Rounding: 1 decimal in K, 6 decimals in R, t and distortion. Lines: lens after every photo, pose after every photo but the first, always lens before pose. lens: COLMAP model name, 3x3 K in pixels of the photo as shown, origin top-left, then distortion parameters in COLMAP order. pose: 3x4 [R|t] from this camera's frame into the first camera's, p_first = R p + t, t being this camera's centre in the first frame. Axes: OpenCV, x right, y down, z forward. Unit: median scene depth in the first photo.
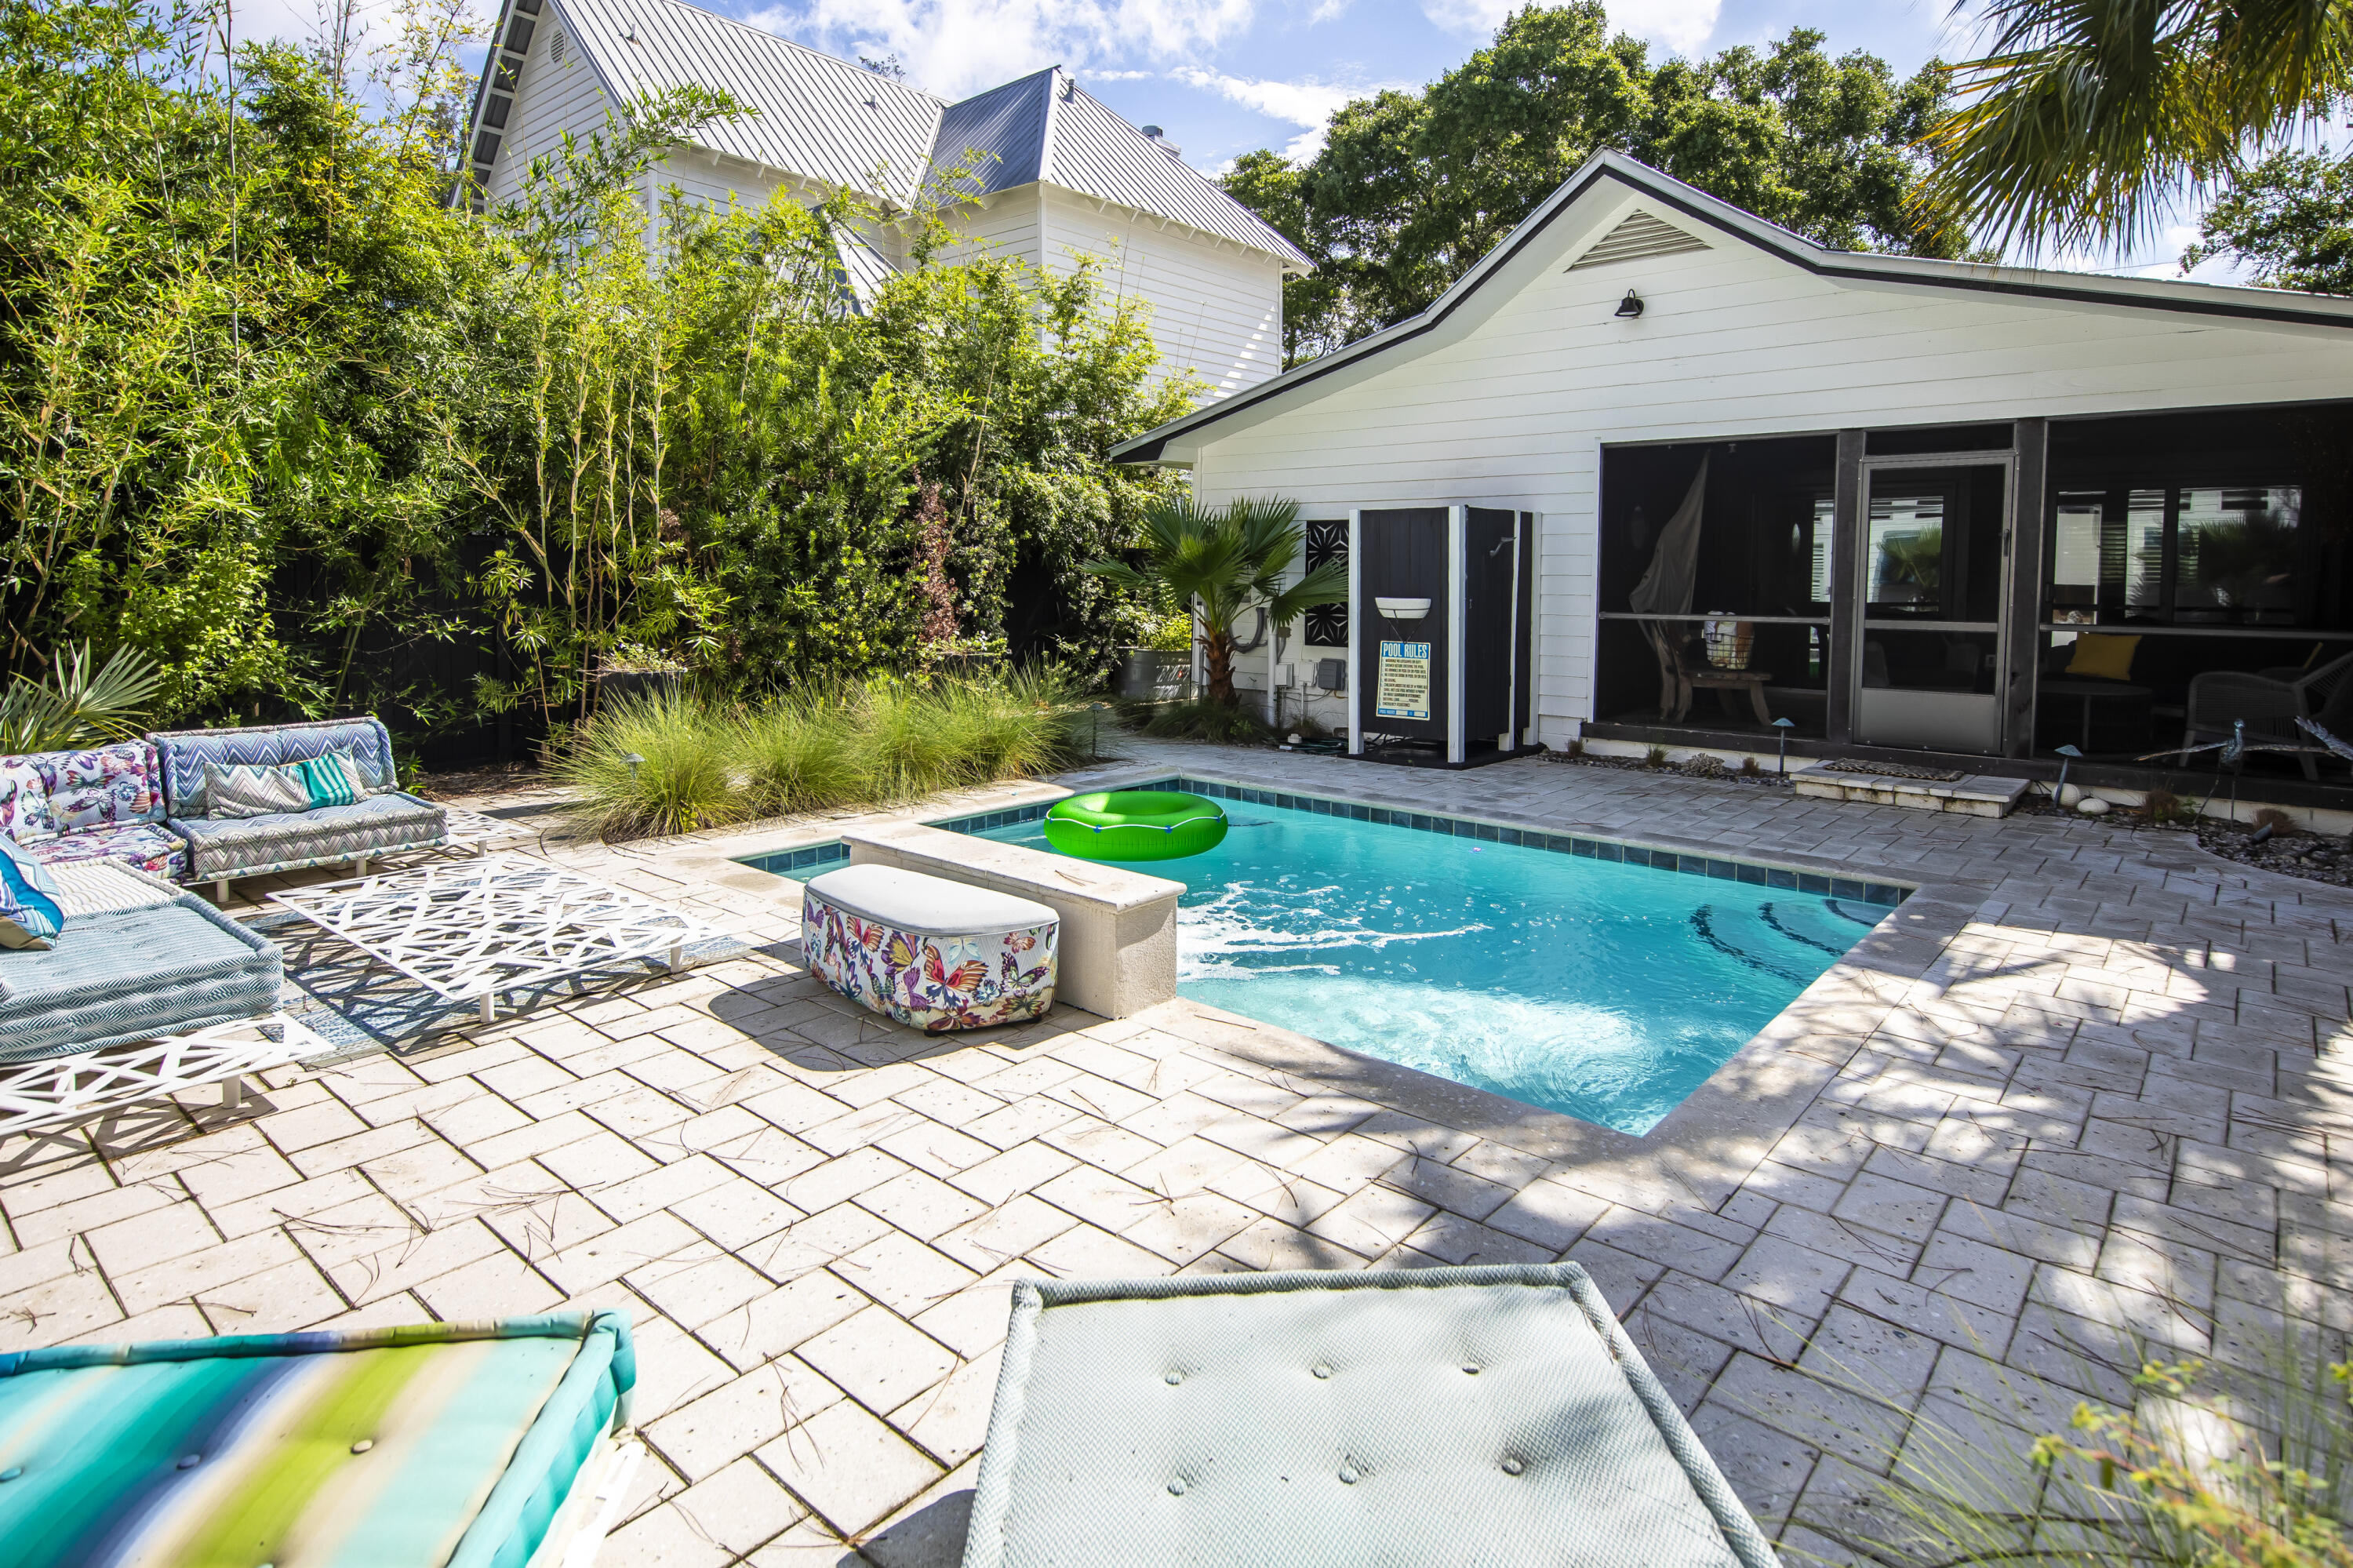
lens RADIAL K [[1245.2, 0, 1169.4], [0, 1245.2, 643.2], [0, 0, 1]] dist [0.007582, 0.000568]
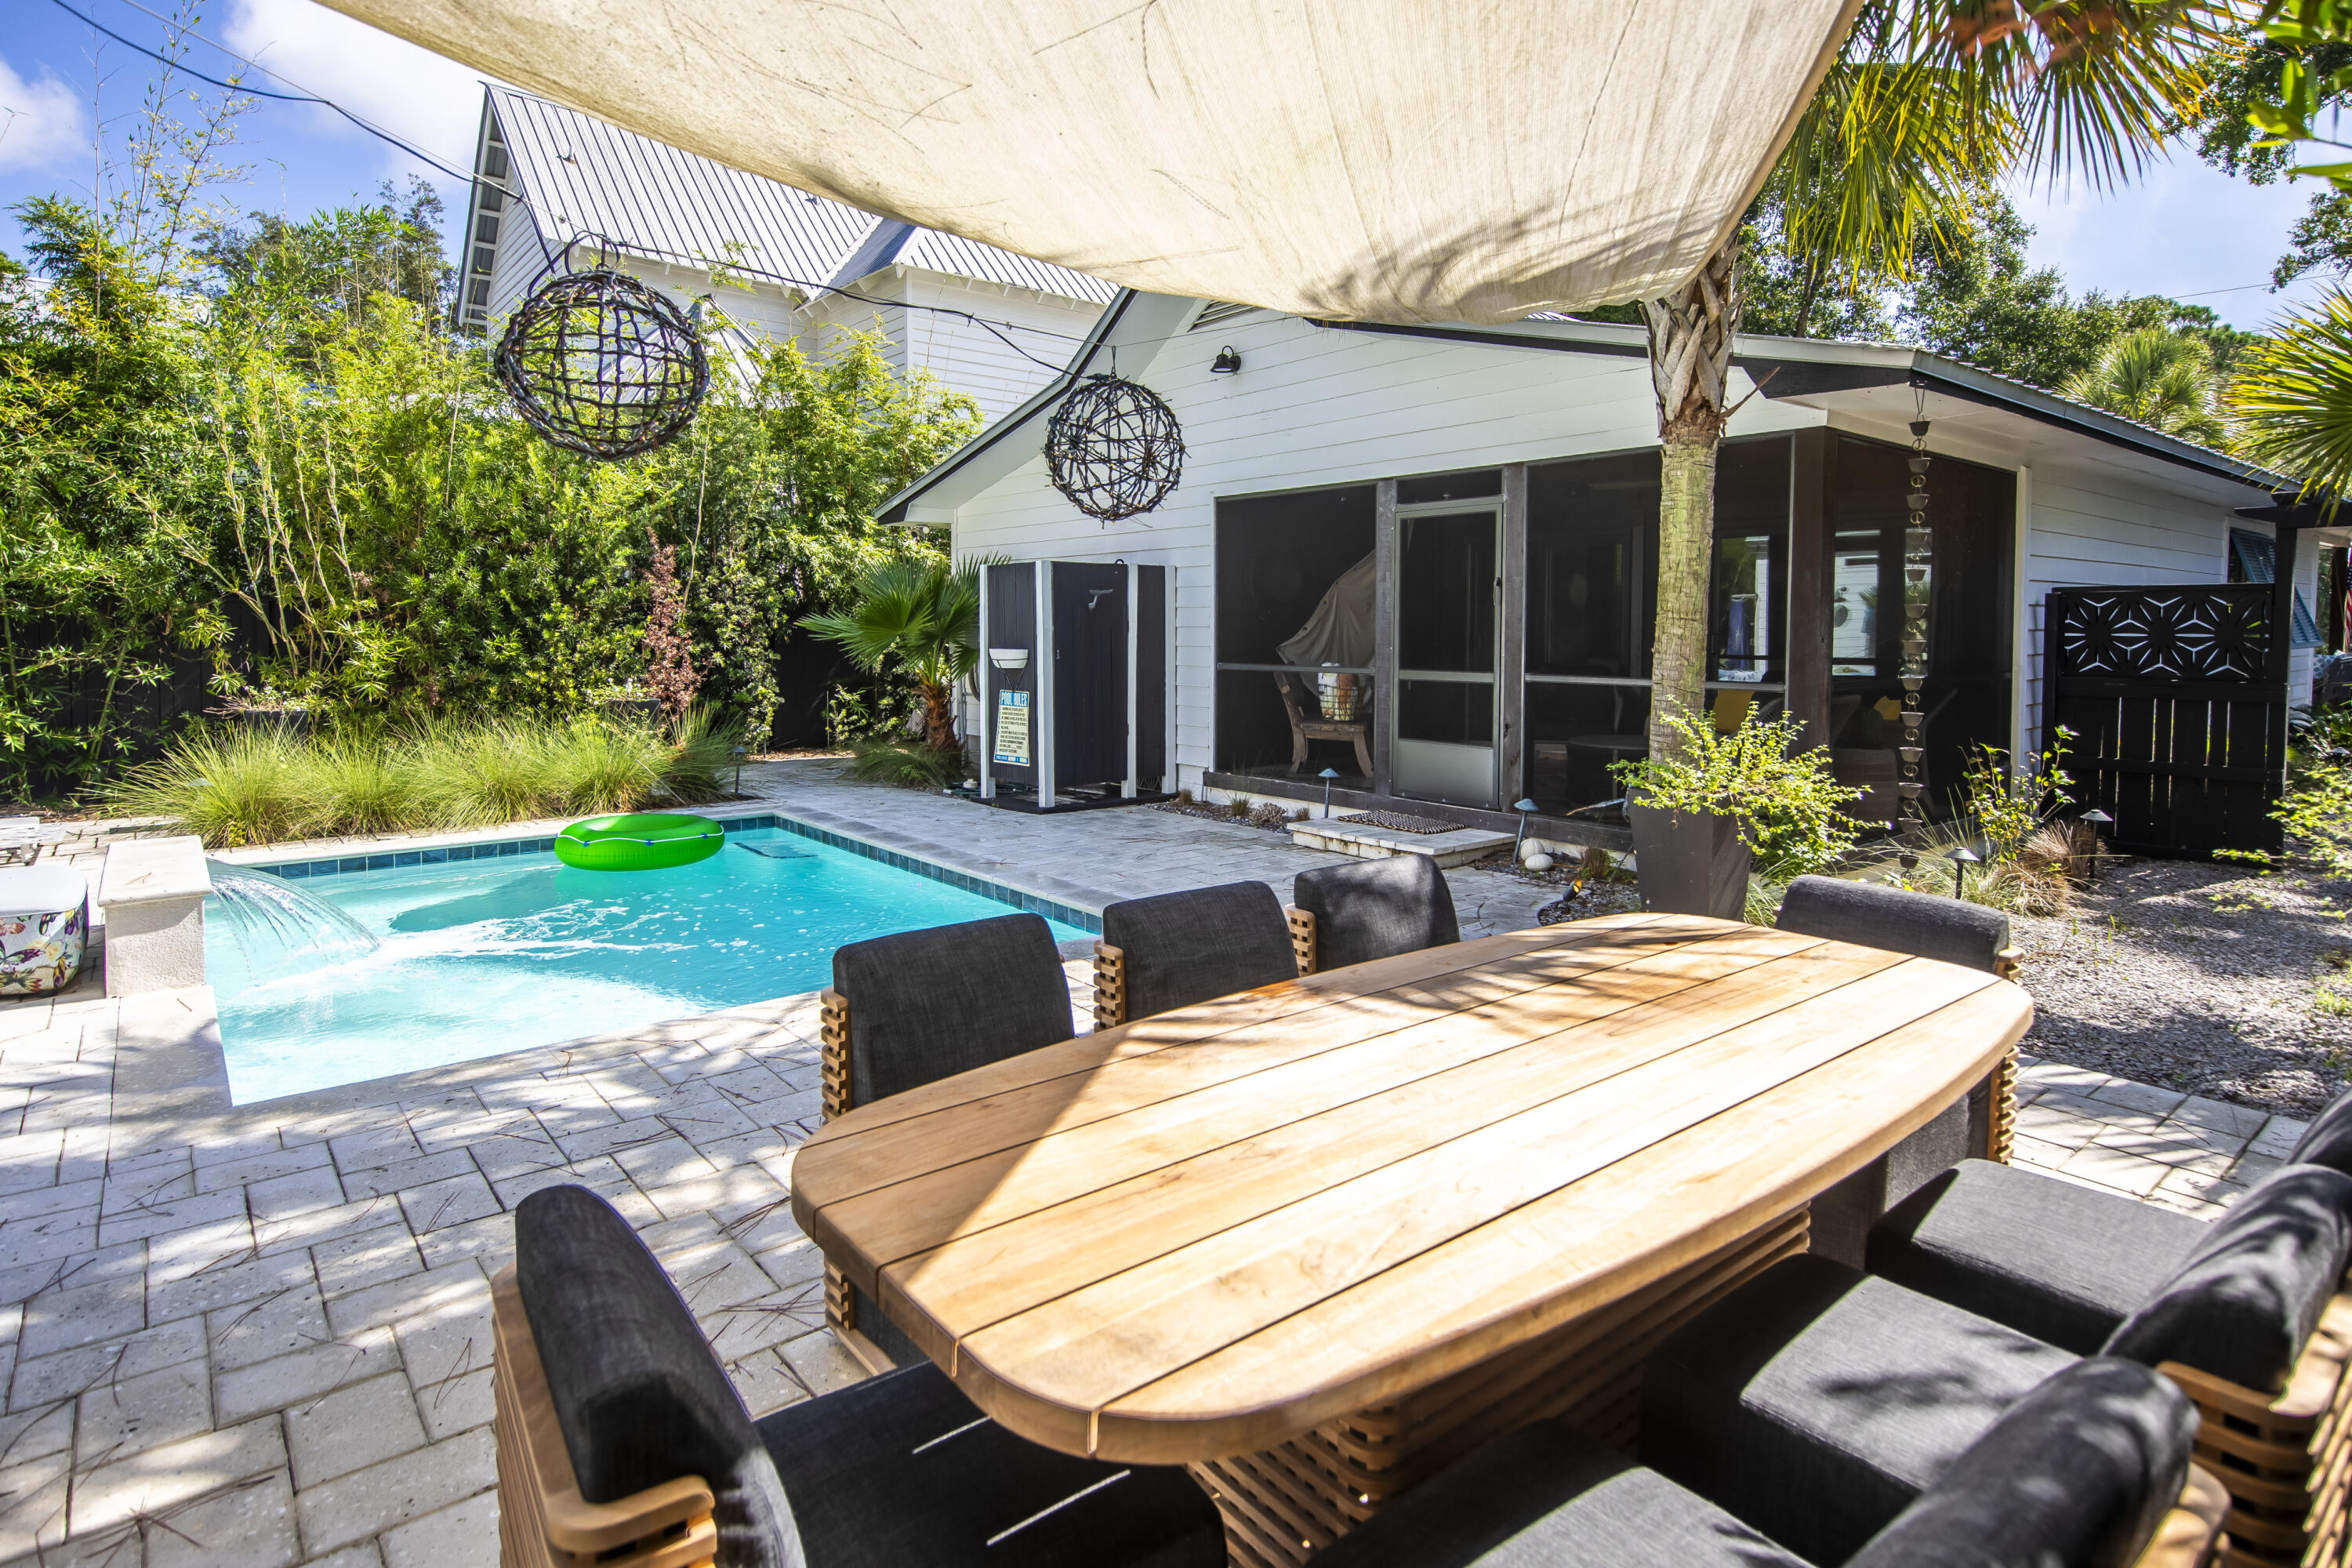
lens RADIAL K [[1225.3, 0, 1161.4], [0, 1225.3, 678.3], [0, 0, 1]] dist [0.007370, 0.000567]
pose [[0.983930, 0.003861, -0.178515, 0.583218], [-0.007231, 0.999808, -0.018233, 0.007352], [0.178410, 0.019231, 0.983768, 0.013876]]
